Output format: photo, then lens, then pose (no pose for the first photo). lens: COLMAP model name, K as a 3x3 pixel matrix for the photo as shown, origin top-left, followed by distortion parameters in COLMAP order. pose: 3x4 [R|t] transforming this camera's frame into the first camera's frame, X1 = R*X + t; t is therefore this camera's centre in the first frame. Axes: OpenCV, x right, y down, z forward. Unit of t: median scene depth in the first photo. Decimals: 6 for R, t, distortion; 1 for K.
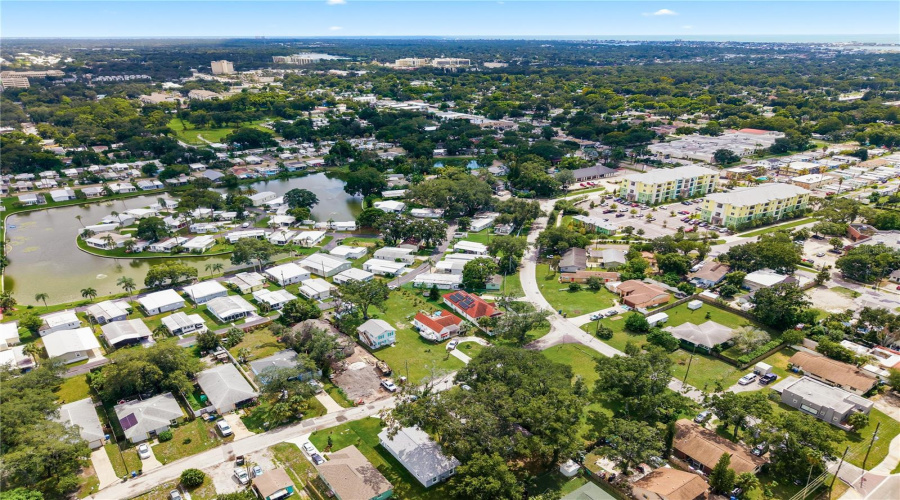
lens RADIAL K [[624.9, 0, 450.0], [0, 624.9, 250.0], [0, 0, 1]] dist [0.005677, -0.002042]
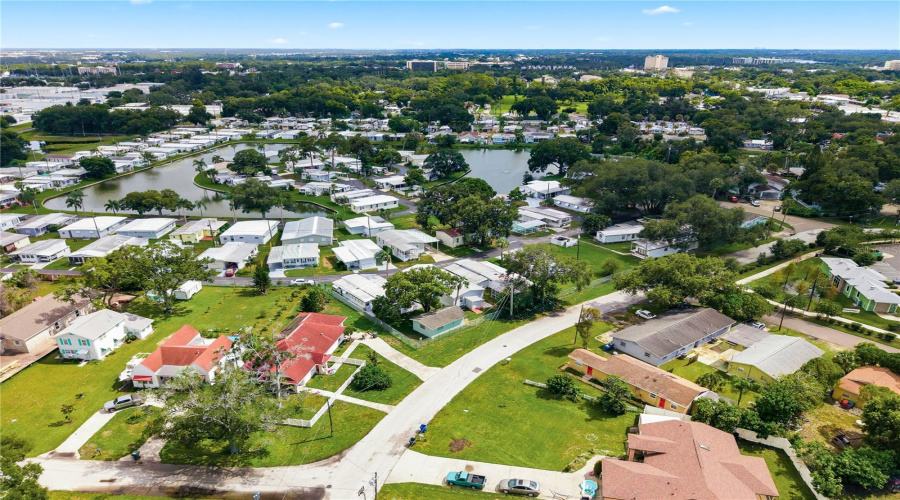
lens RADIAL K [[624.9, 0, 450.0], [0, 624.9, 250.0], [0, 0, 1]] dist [0.005677, -0.002042]
pose [[0.751546, 0.207476, -0.626204, 0.320923], [-0.217389, 0.974124, 0.061847, -0.031465], [0.622832, 0.089649, 0.777202, 0.530122]]
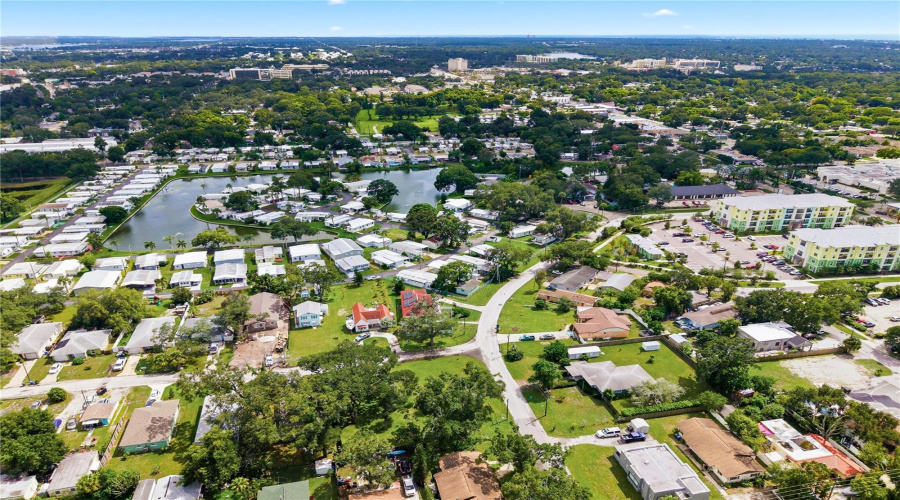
lens RADIAL K [[624.9, 0, 450.0], [0, 624.9, 250.0], [0, 0, 1]] dist [0.005677, -0.002042]
pose [[0.920412, 0.130094, -0.368670, 0.344074], [-0.129577, 0.991221, 0.026276, -0.025532], [0.368852, 0.023586, 0.929189, 0.060929]]
